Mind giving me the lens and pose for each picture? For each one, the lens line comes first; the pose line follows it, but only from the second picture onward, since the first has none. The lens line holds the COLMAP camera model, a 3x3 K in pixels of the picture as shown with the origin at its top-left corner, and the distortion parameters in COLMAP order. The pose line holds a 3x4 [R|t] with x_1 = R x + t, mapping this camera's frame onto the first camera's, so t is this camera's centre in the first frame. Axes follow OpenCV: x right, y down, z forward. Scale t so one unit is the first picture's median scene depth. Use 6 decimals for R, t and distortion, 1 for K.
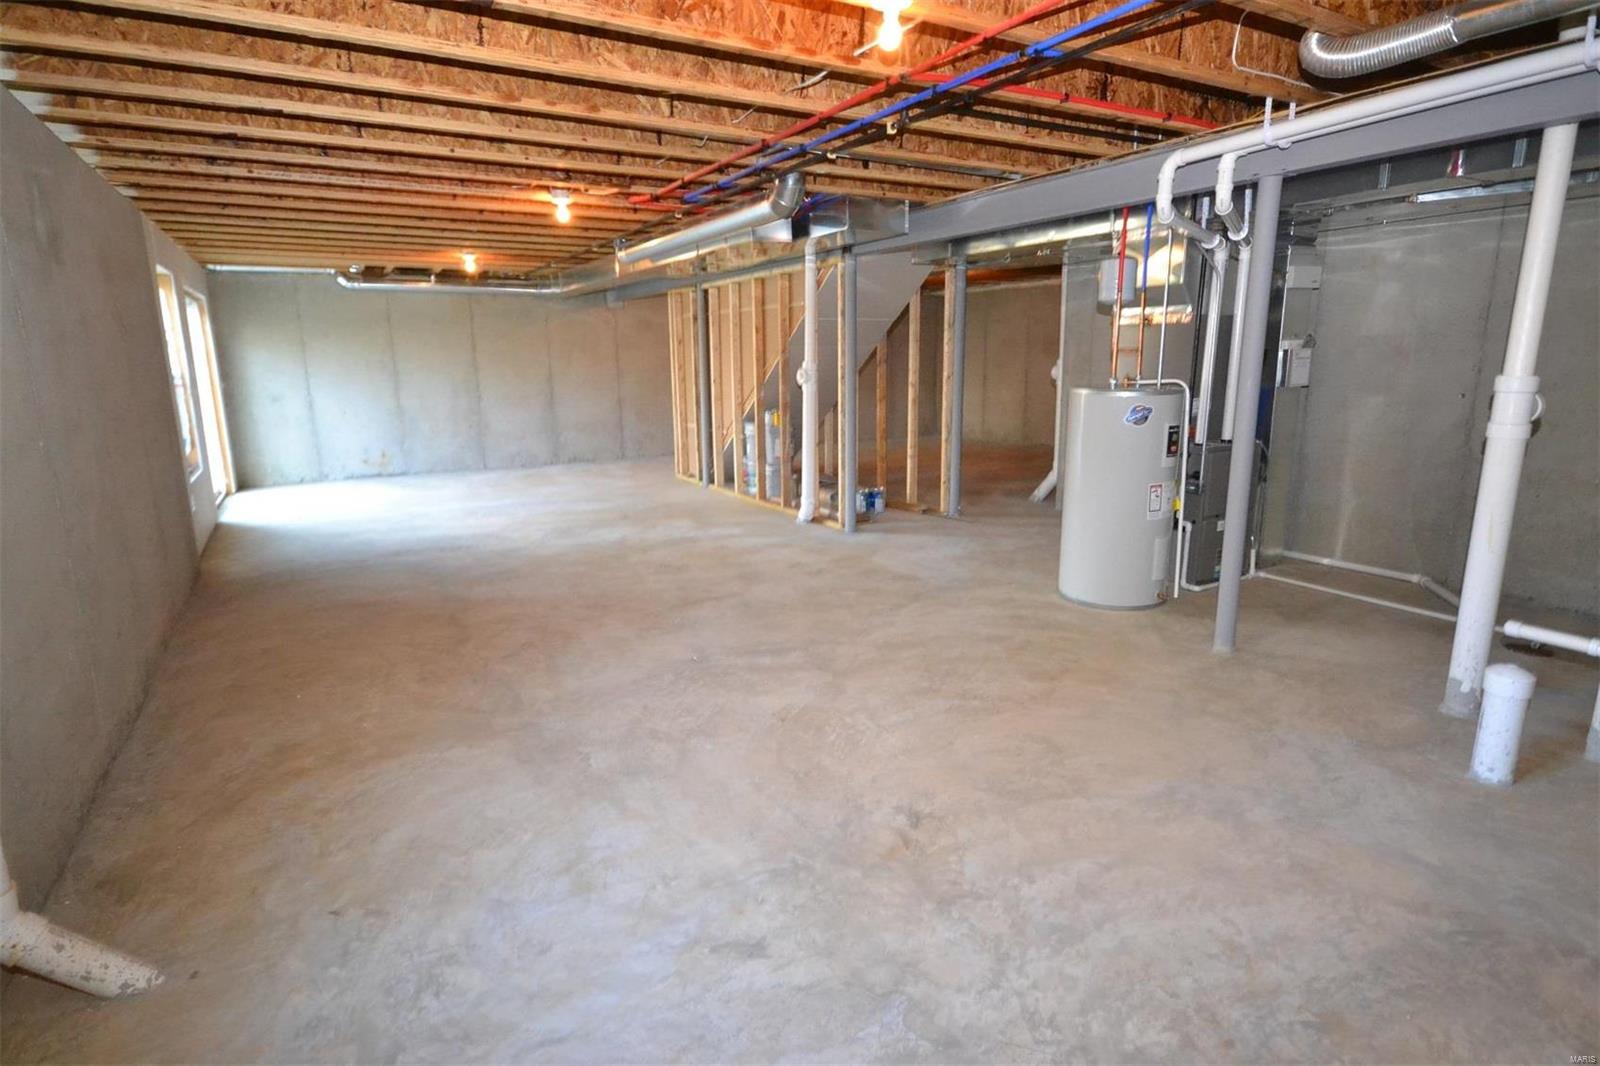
lens RADIAL K [[830.3, 0, 802.3], [0, 830.3, 533.2], [0, 0, 1]] dist [0.007185, 0.001910]
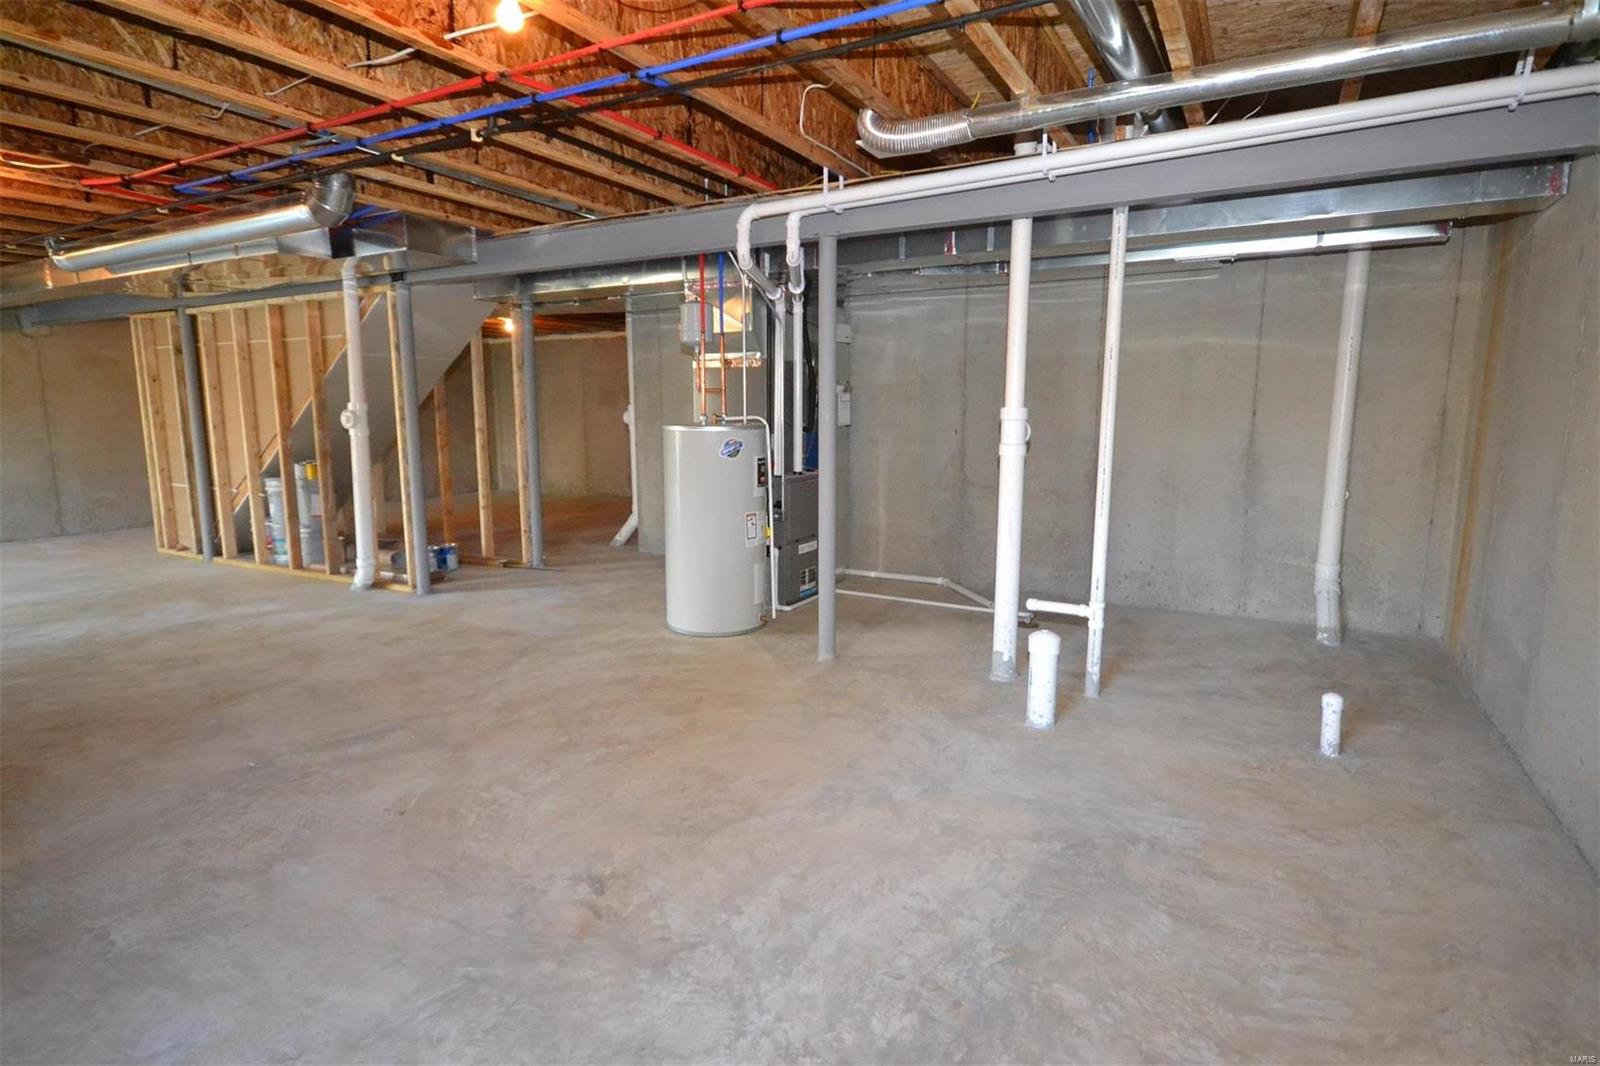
lens RADIAL K [[830.3, 0, 799.8], [0, 830.3, 530.2], [0, 0, 1]] dist [0.007185, 0.001910]
pose [[0.860656, -0.062999, 0.505274, -0.075852], [0.100005, 0.993904, -0.046420, 0.023134], [-0.499269, 0.090482, 0.861710, 0.069956]]
